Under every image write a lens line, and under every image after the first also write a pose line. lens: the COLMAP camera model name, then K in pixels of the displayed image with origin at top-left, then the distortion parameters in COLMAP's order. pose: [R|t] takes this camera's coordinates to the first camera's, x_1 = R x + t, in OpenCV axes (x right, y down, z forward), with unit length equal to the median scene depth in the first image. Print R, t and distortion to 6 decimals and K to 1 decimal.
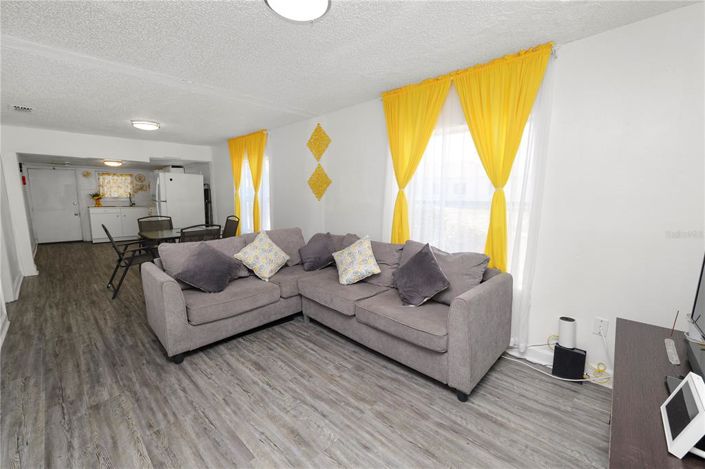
lens RADIAL K [[285.3, 0, 352.5], [0, 285.3, 234.5], [0, 0, 1]] dist [-0.009827, -0.000050]
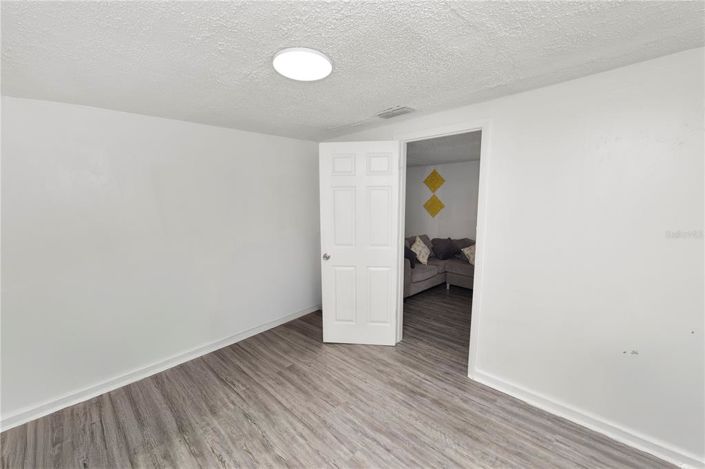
lens RADIAL K [[288.4, 0, 352.5], [0, 288.4, 234.5], [0, 0, 1]] dist [-0.008612, 0.000012]
pose [[0.999999, -0.000835, -0.001151, -0.911889], [0.000794, 0.999380, -0.035187, 0.046703], [0.001179, 0.035186, 0.999380, -0.945877]]
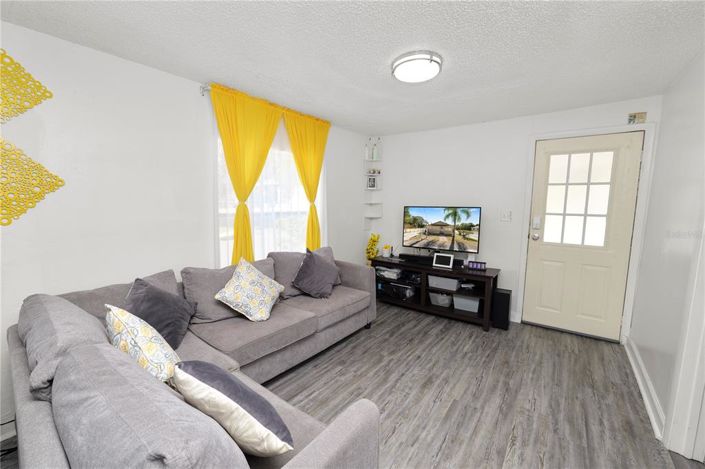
lens RADIAL K [[288.4, 0, 352.5], [0, 288.4, 234.5], [0, 0, 1]] dist [-0.008612, 0.000012]
pose [[-0.116115, -0.109971, 0.987129, -0.948850], [0.128495, 0.983837, 0.124719, -0.149851], [-0.984889, 0.141322, -0.100108, 0.905344]]
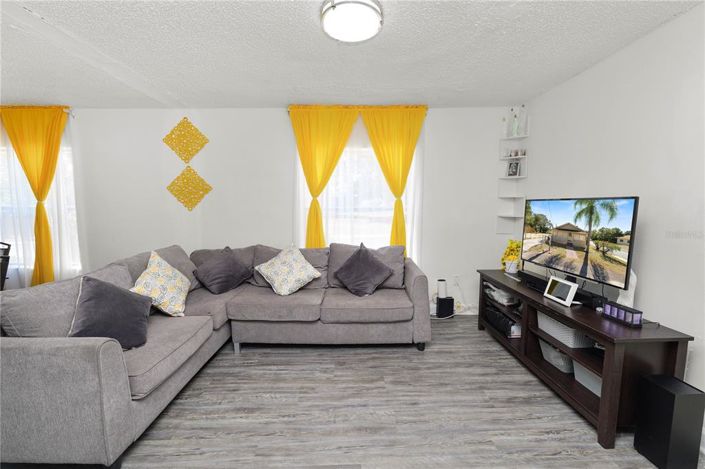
lens RADIAL K [[288.4, 0, 352.5], [0, 288.4, 234.5], [0, 0, 1]] dist [-0.008612, 0.000012]
pose [[0.714136, -0.078061, 0.695641, -0.596575], [0.102100, 0.994751, 0.006811, -0.014567], [-0.692521, 0.066161, 0.718357, 0.144664]]
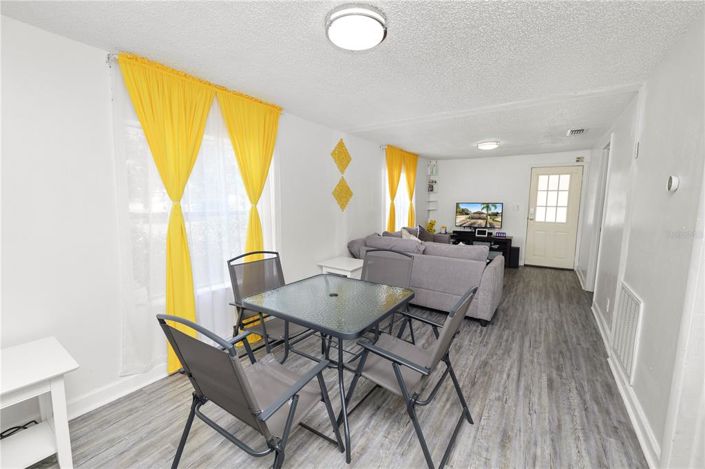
lens RADIAL K [[288.4, 0, 352.5], [0, 288.4, 234.5], [0, 0, 1]] dist [-0.008612, 0.000012]
pose [[-0.177000, -0.118292, 0.977076, -1.915466], [0.135355, 0.980392, 0.143213, -0.296827], [-0.974859, 0.157600, -0.157518, 1.868639]]
